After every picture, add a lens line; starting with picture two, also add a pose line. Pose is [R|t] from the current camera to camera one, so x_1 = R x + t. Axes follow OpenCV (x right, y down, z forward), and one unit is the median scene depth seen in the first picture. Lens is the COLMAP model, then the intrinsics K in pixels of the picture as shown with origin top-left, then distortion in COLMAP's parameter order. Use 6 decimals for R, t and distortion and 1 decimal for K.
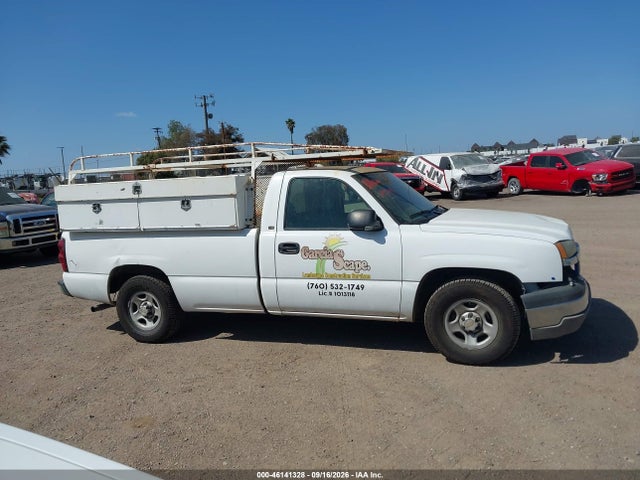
lens RADIAL K [[492.9, 0, 324.3], [0, 492.9, 238.8], [0, 0, 1]] dist [0.105386, -0.177136]
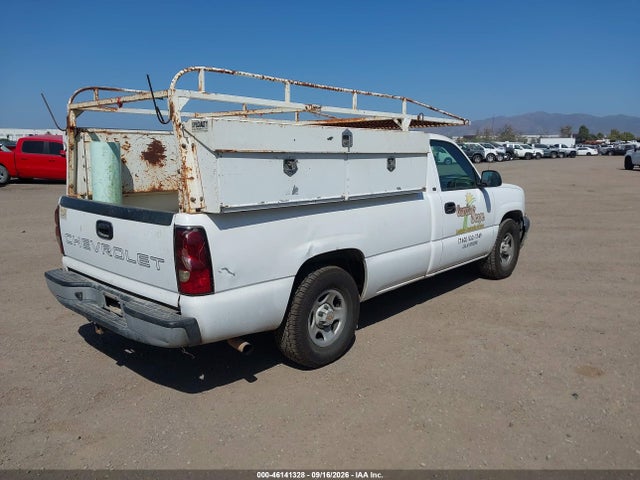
lens RADIAL K [[492.9, 0, 324.3], [0, 492.9, 238.8], [0, 0, 1]] dist [0.105386, -0.177136]
pose [[0.354049, -0.100022, 0.929863, -1.029161], [0.094509, 0.993001, 0.070828, -0.014211], [-0.930439, 0.062804, 0.361024, 0.781056]]
